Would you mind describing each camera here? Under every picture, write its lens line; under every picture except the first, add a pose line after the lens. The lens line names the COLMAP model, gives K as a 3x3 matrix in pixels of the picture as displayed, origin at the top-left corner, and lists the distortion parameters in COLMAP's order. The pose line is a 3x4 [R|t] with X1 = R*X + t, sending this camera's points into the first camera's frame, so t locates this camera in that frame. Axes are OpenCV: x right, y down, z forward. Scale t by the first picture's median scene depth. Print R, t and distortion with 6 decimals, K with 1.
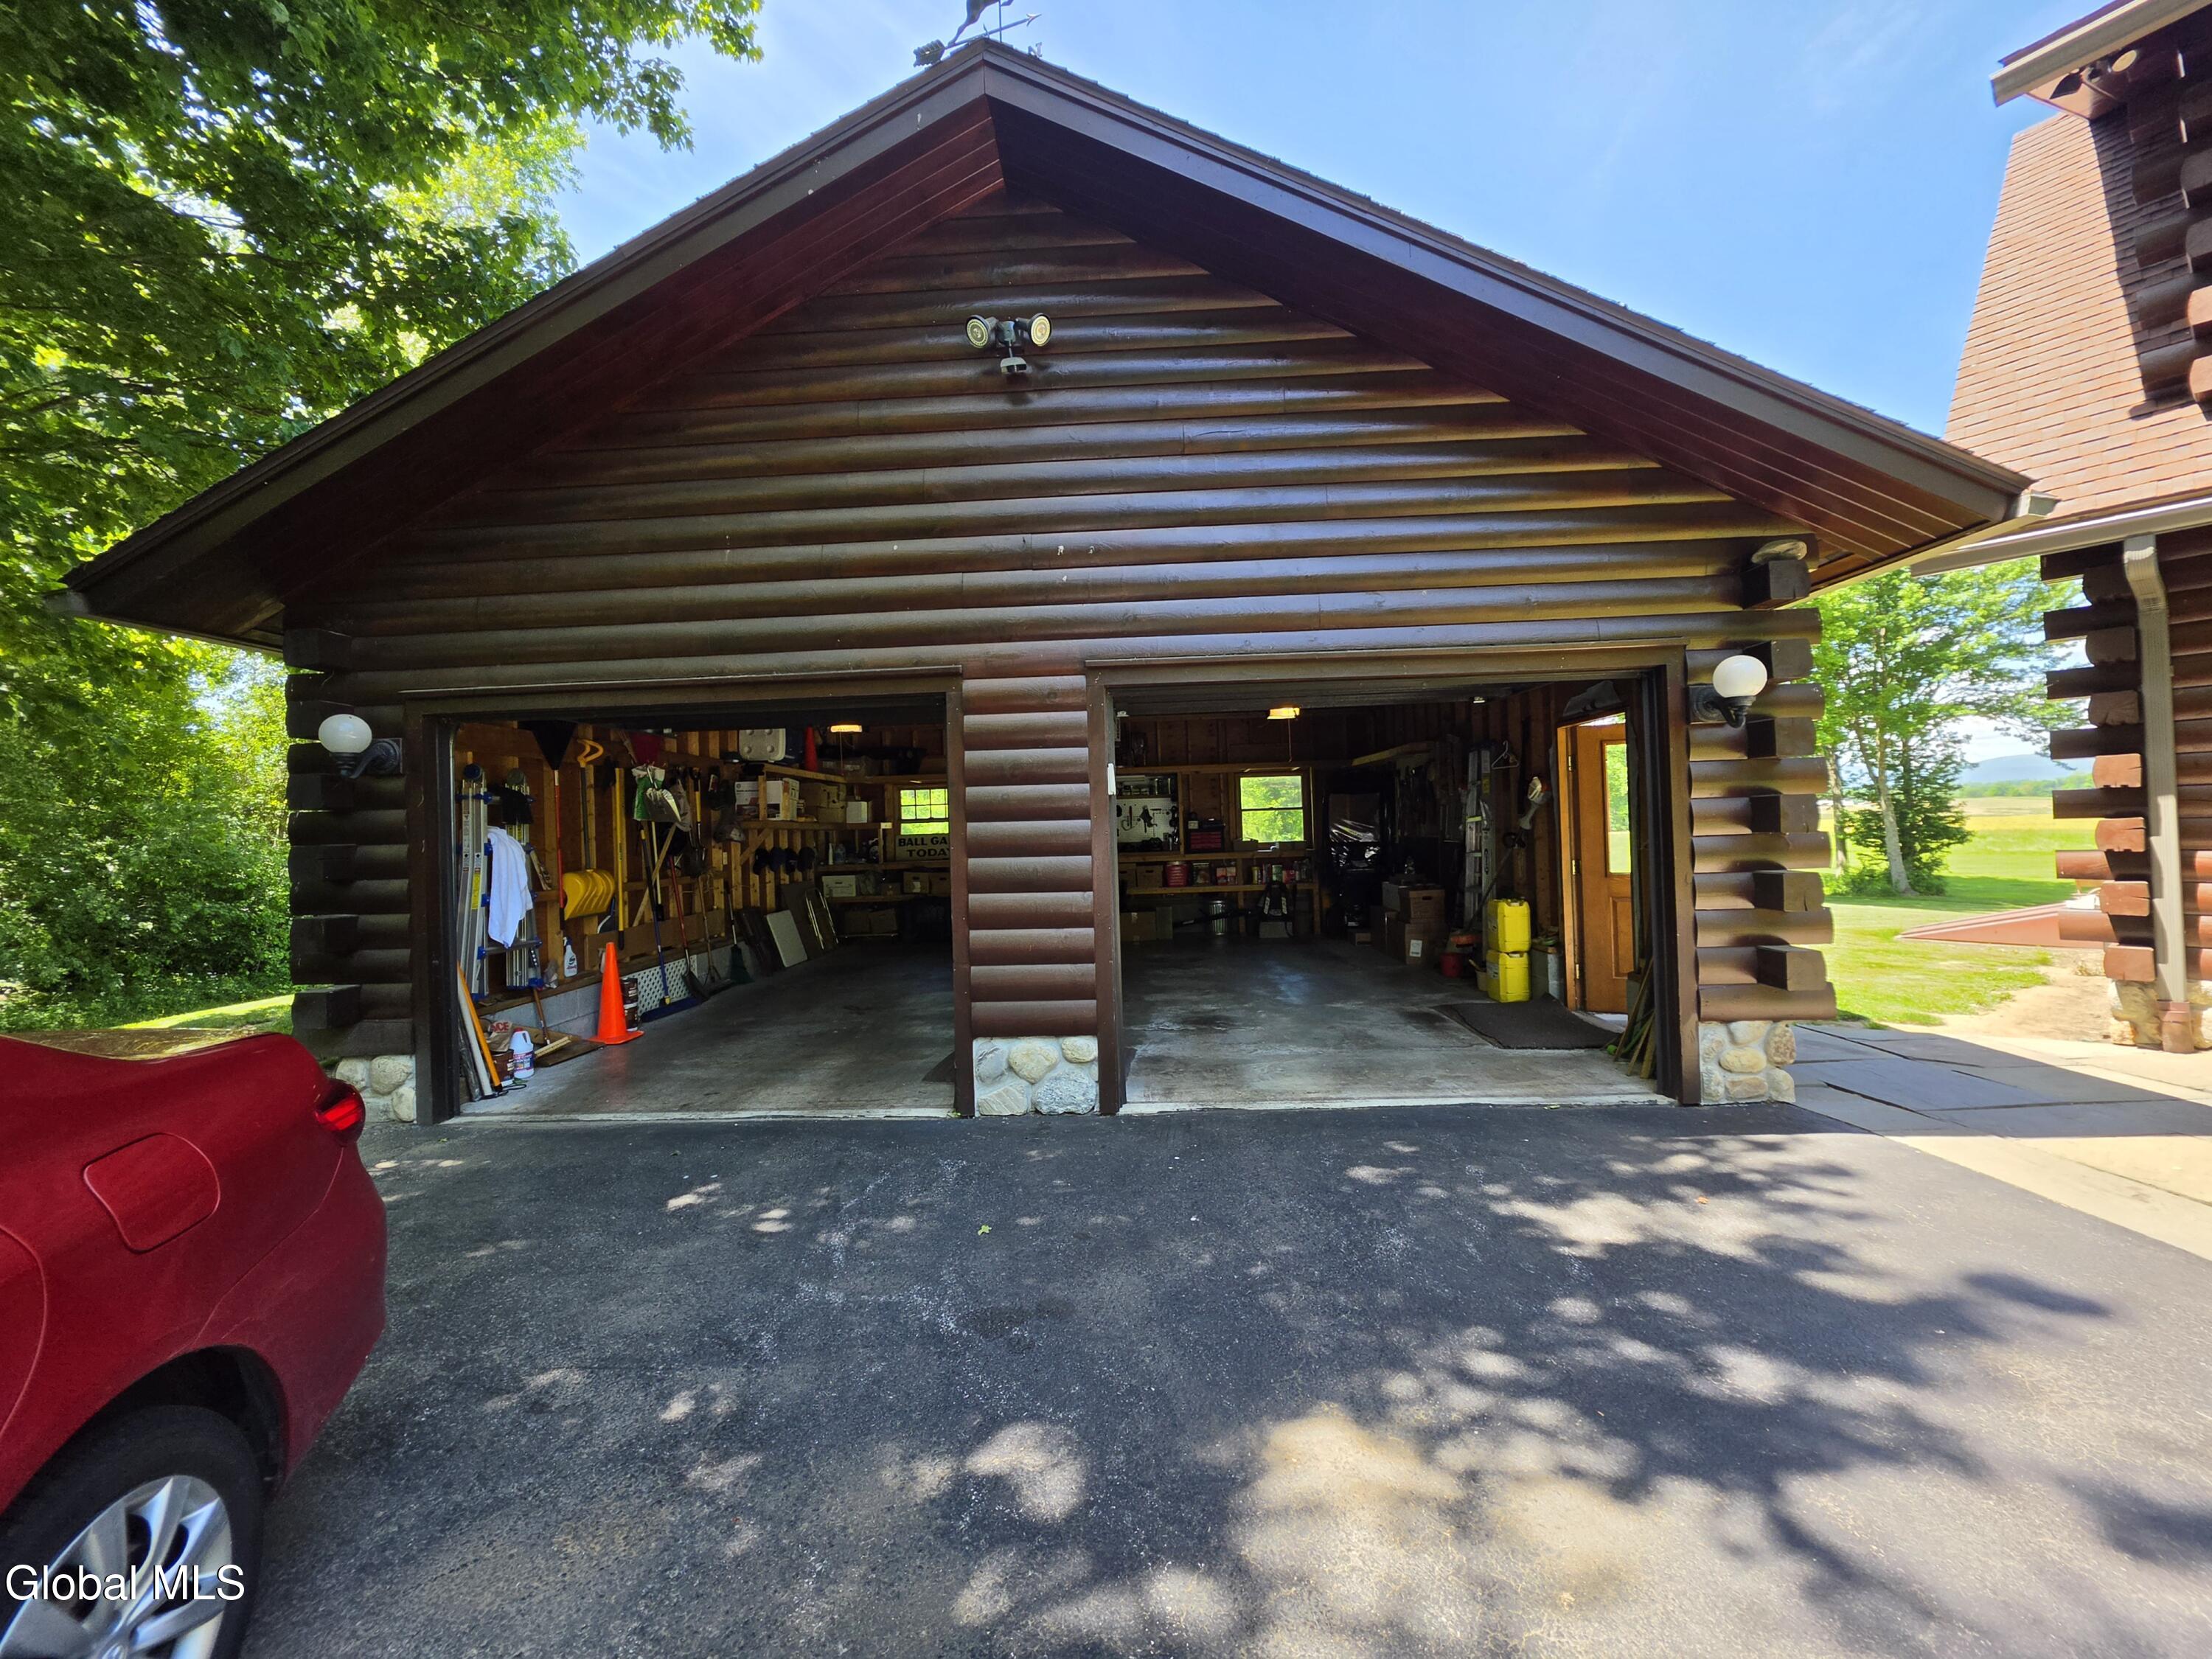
lens RADIAL K [[899.9, 0, 1119.4], [0, 899.9, 807.4], [0, 0, 1]] dist [-0.002499, 0.000029]
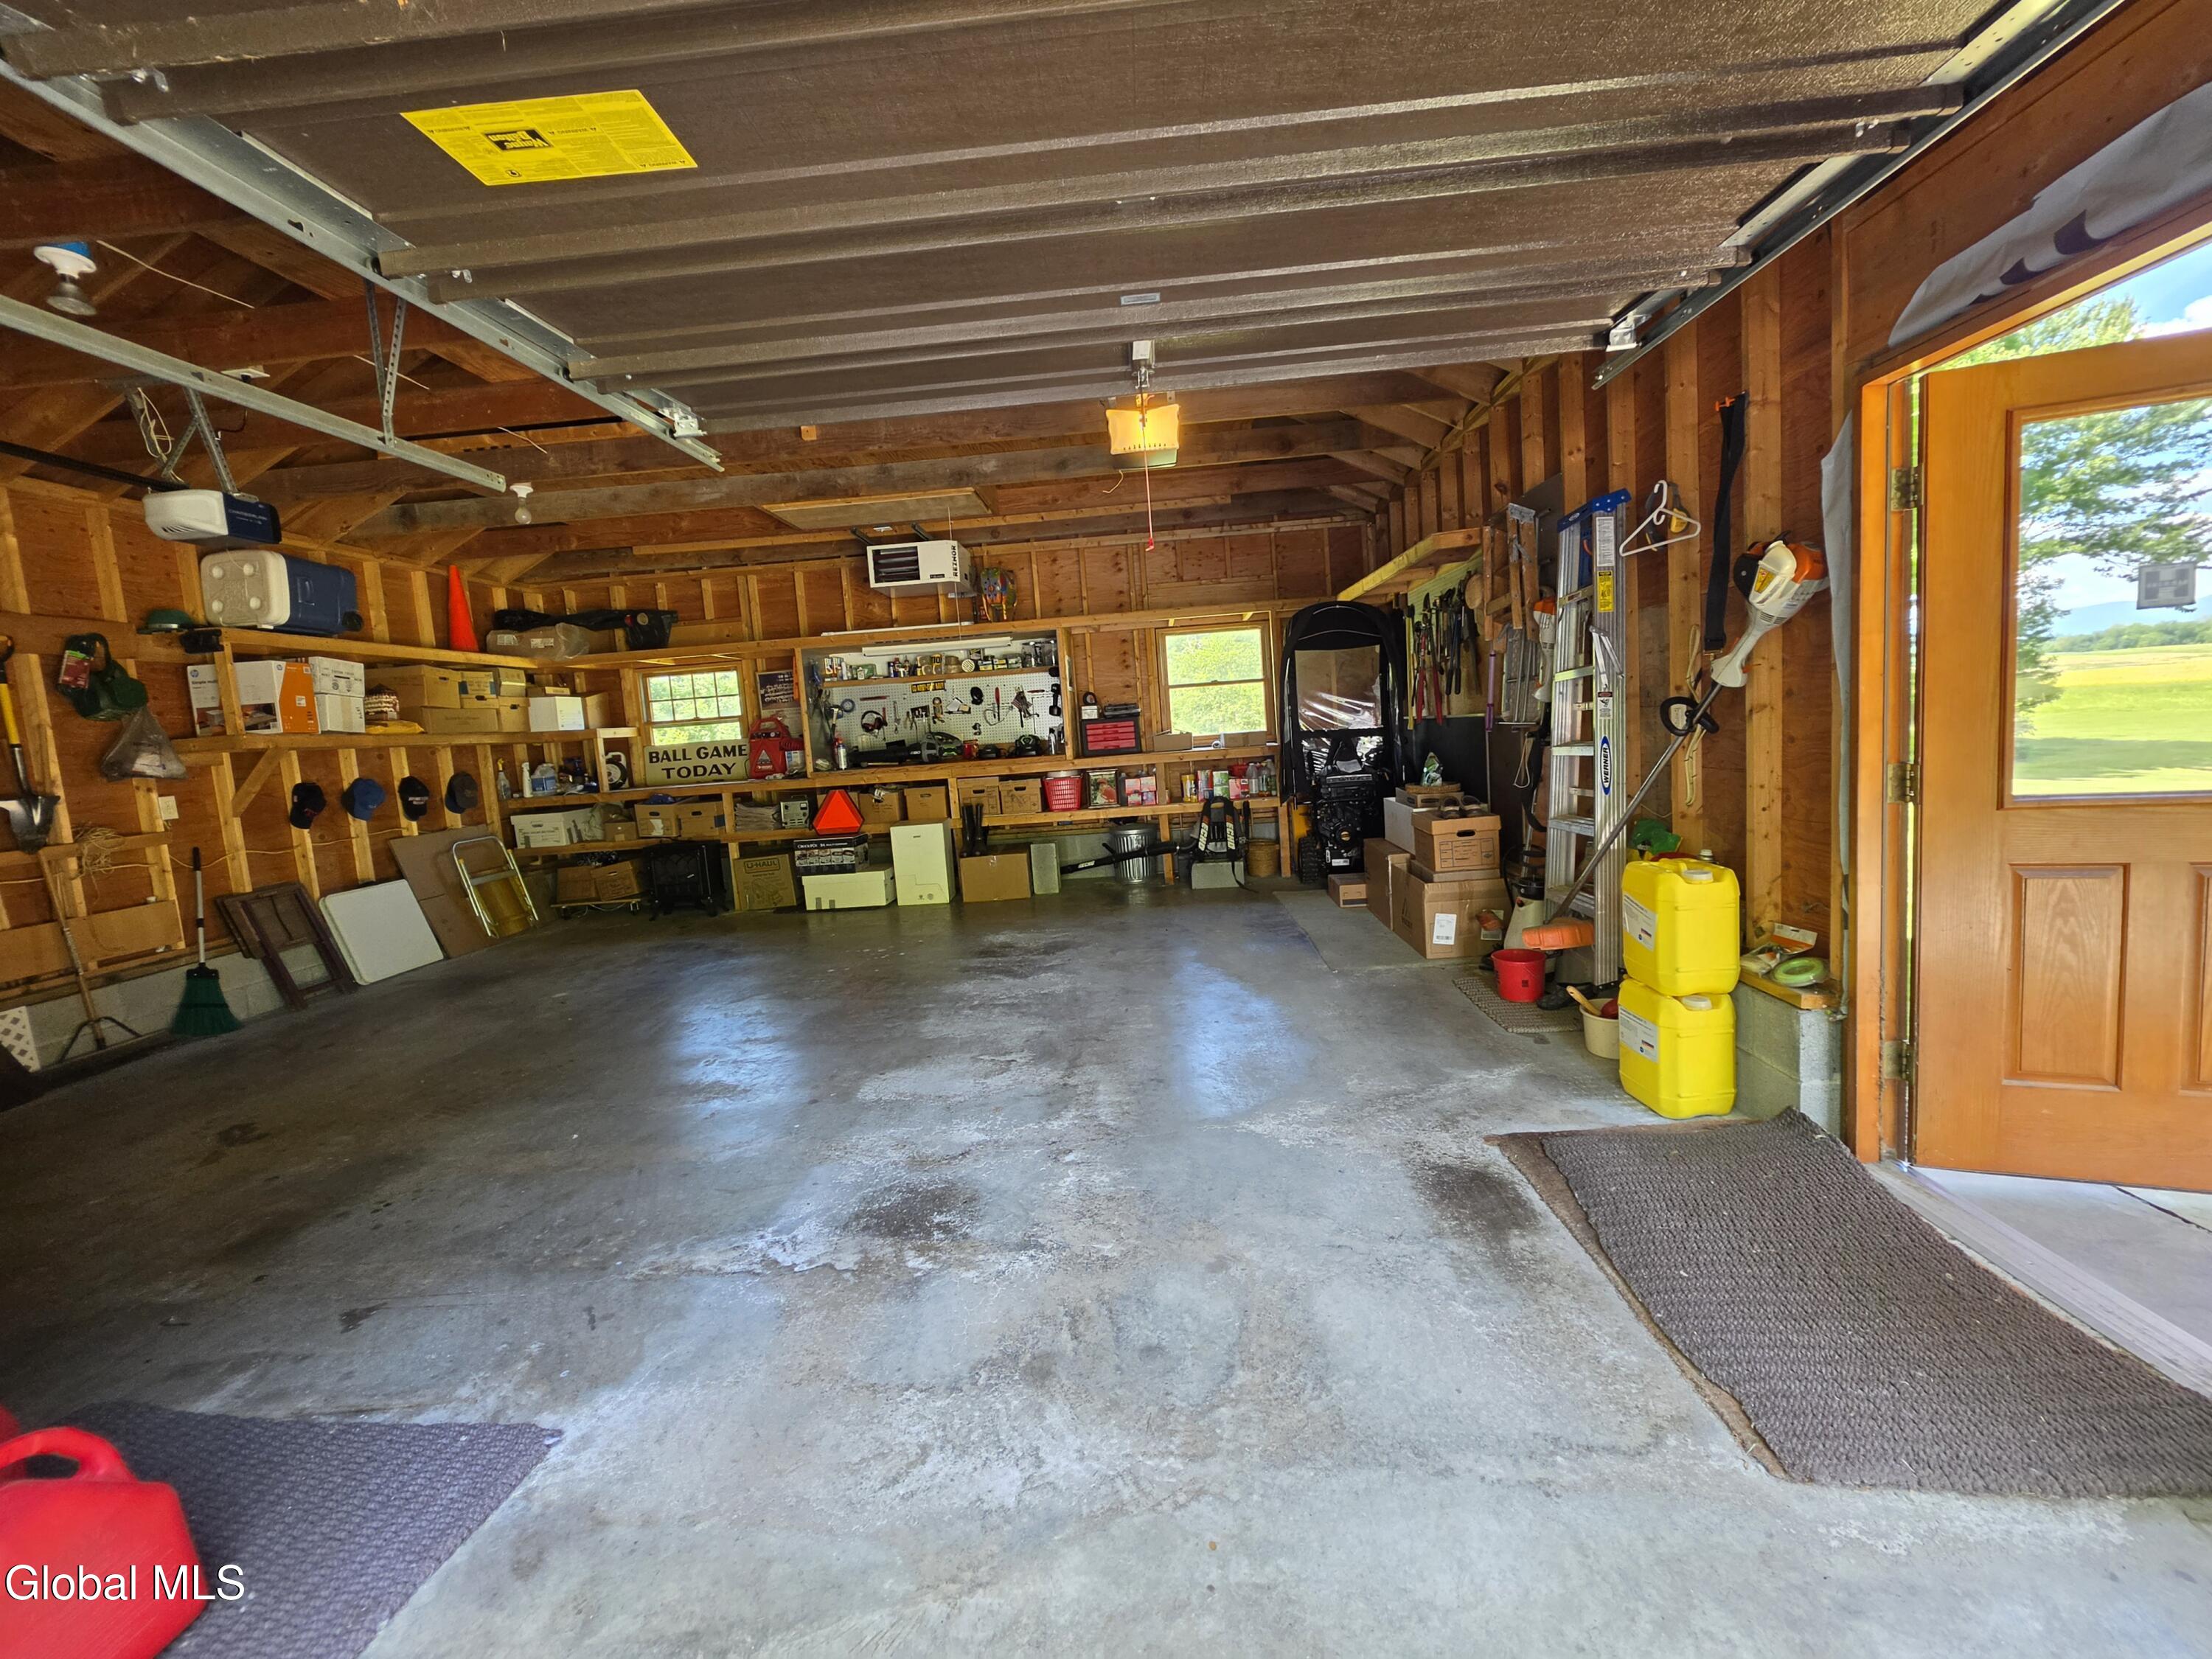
lens RADIAL K [[899.9, 0, 1119.4], [0, 899.9, 807.4], [0, 0, 1]] dist [-0.002499, 0.000029]
pose [[0.999072, -0.037947, -0.020390, 0.116322], [0.040084, 0.992283, 0.117339, 0.012424], [0.015780, -0.118048, 0.992883, 0.367540]]
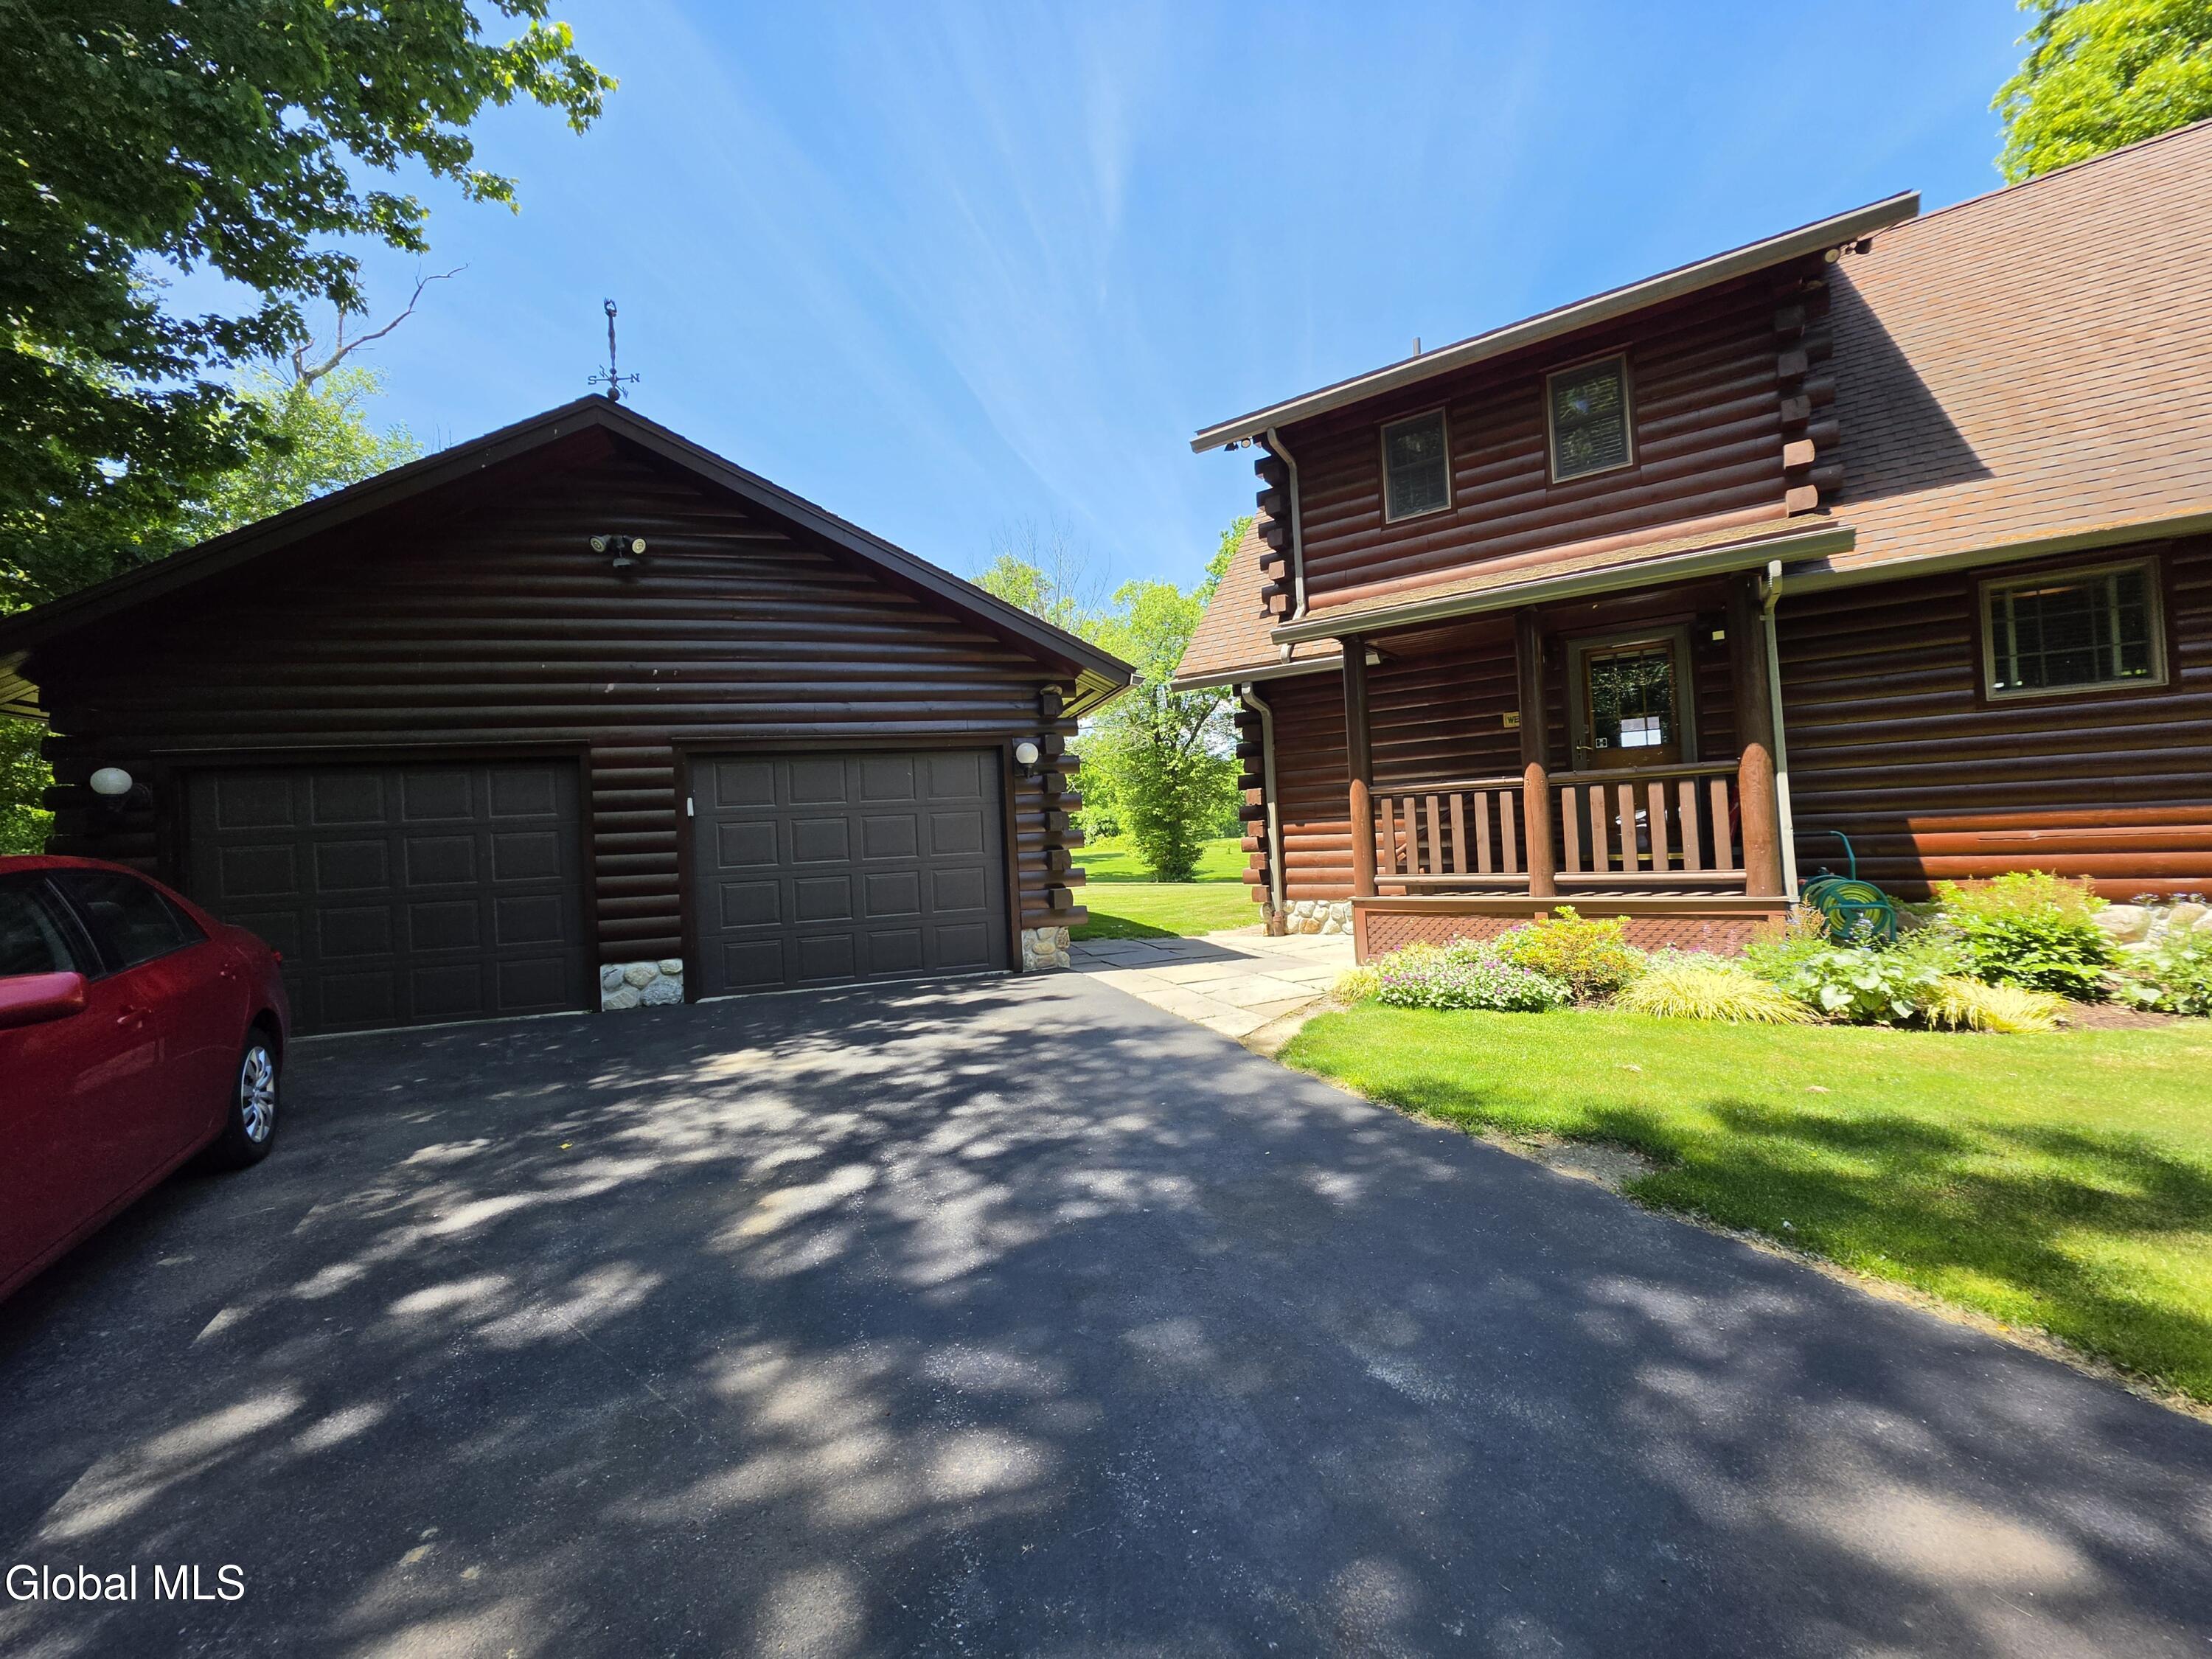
lens RADIAL K [[863.4, 0, 1108.8], [0, 863.4, 810.2], [0, 0, 1]] dist [0.002383, 0.000512]
pose [[0.954339, -0.011601, 0.298500, 0.258974], [0.014995, 0.999846, -0.009083, 0.001664], [-0.298349, 0.013145, 0.954366, -0.800707]]
